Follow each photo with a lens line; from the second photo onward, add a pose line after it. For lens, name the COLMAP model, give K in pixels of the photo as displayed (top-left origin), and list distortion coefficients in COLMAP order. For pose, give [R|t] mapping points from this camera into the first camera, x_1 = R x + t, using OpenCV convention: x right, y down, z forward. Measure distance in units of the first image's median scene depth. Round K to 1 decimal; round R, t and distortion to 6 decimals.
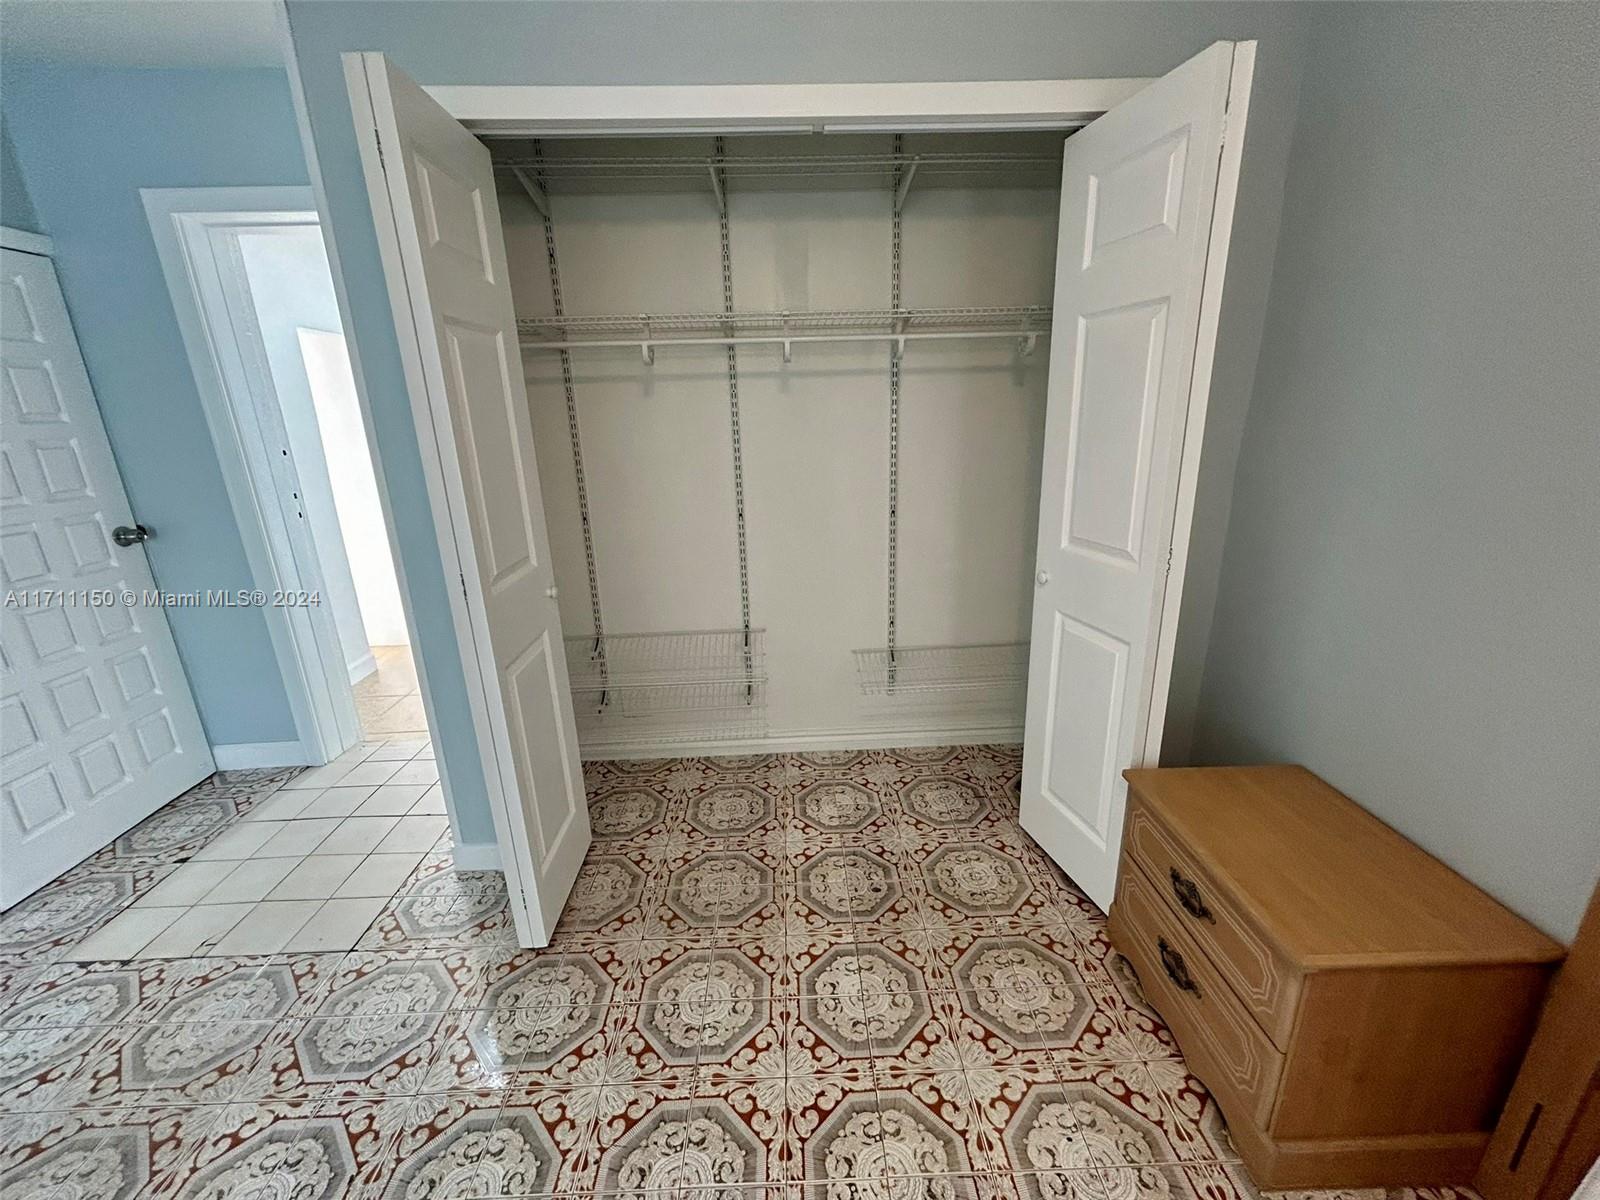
lens RADIAL K [[640.8, 0, 805.1], [0, 640.8, 596.0], [0, 0, 1]] dist [0.003810, -0.001206]
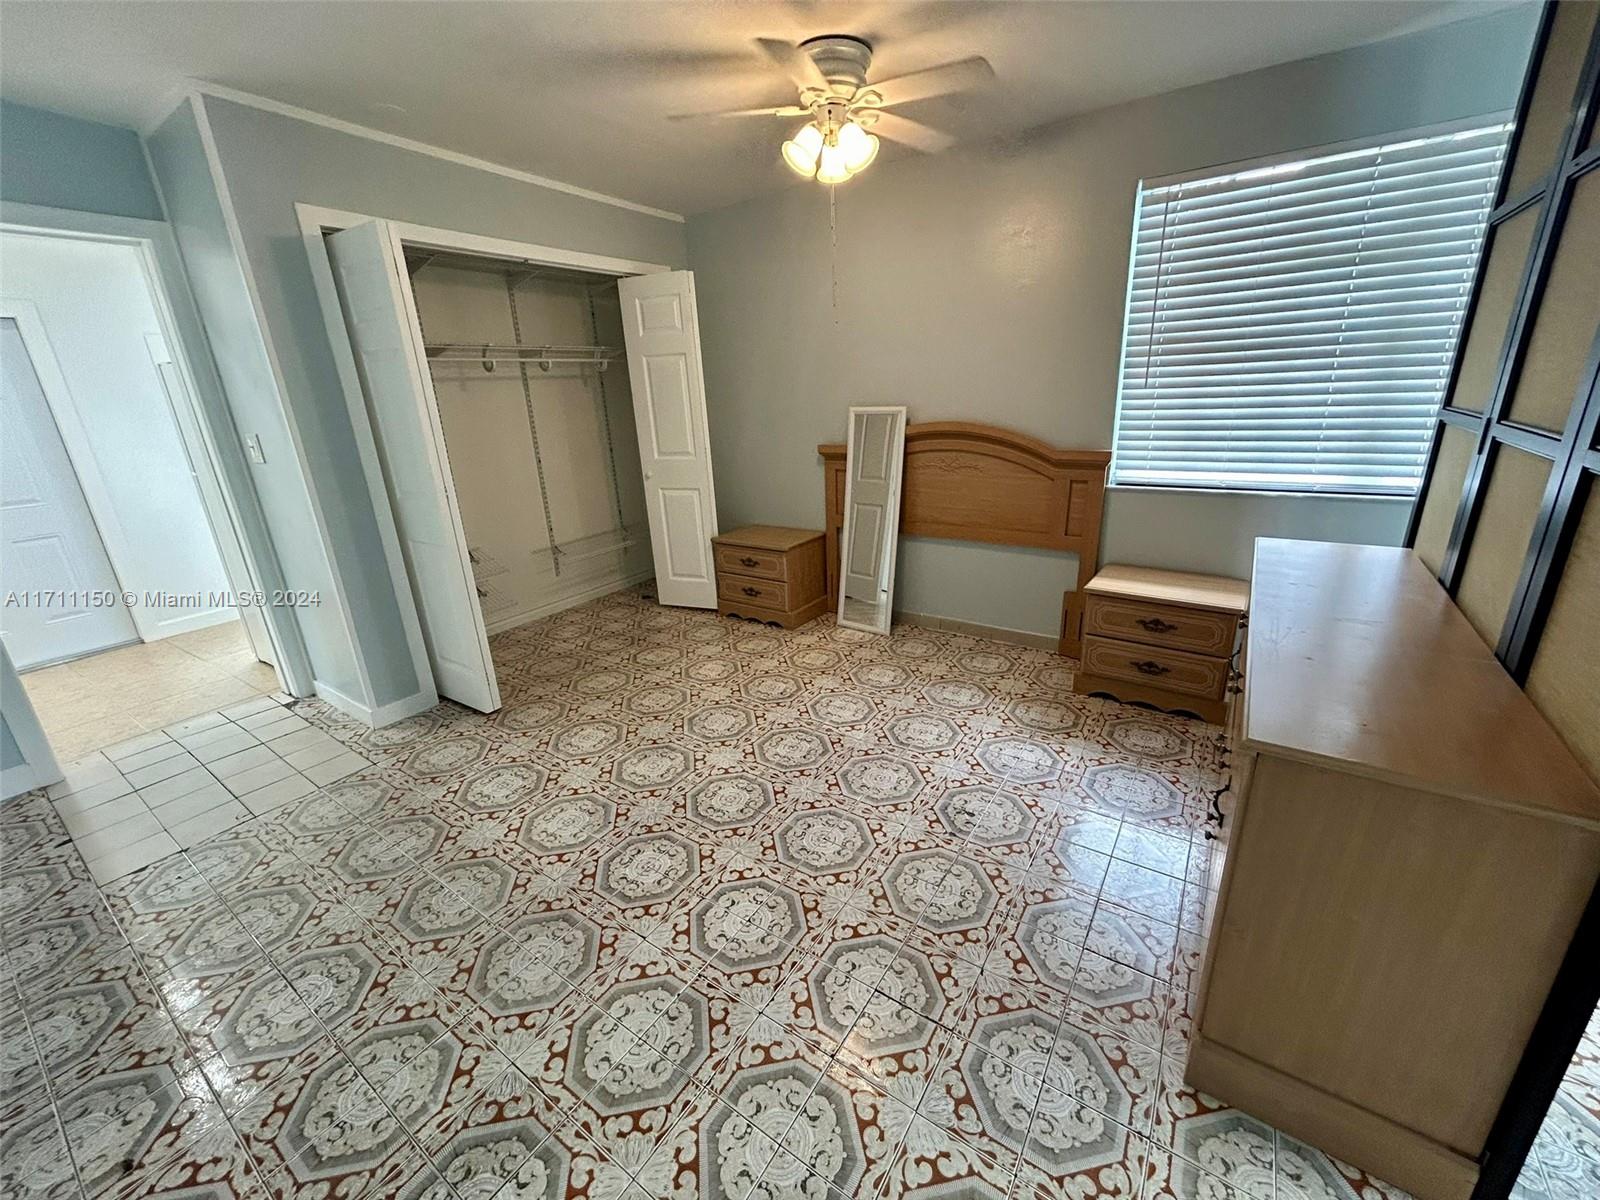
lens RADIAL K [[640.8, 0, 790.2], [0, 640.8, 601.3], [0, 0, 1]] dist [0.003810, -0.001206]
pose [[0.600548, -0.253881, 0.758213, -0.891828], [0.240590, 0.961685, 0.131450, 0.167858], [-0.762534, 0.103476, 0.638619, -0.572718]]
